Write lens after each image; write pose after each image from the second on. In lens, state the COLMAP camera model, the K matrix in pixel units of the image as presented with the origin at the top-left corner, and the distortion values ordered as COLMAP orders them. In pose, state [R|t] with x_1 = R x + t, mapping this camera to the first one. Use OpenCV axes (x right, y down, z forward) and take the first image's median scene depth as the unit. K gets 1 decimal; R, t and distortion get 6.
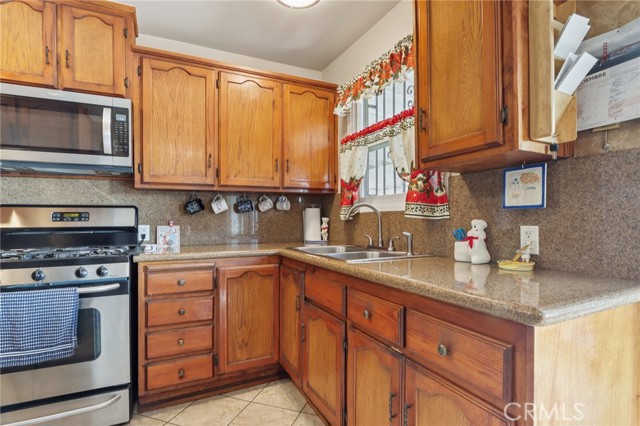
lens RADIAL K [[298.6, 0, 318.5], [0, 298.6, 219.7], [0, 0, 1]] dist [-0.016346, 0.000522]
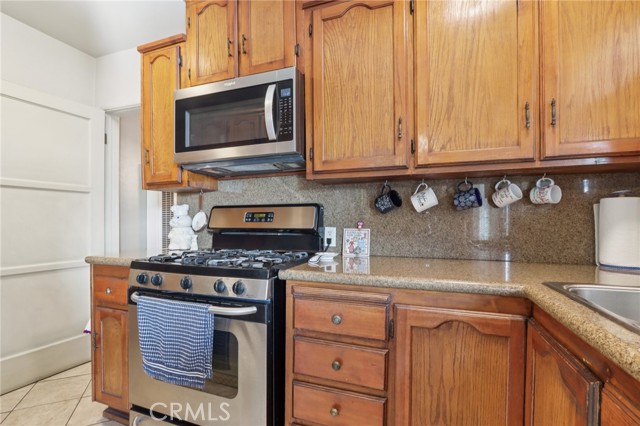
lens RADIAL K [[298.6, 0, 318.5], [0, 298.6, 219.7], [0, 0, 1]] dist [-0.016346, 0.000522]
pose [[0.693988, 0.001283, -0.719985, -0.024569], [-0.003131, 0.999994, -0.001237, -0.001136], [0.719980, 0.003113, 0.693988, 0.452538]]
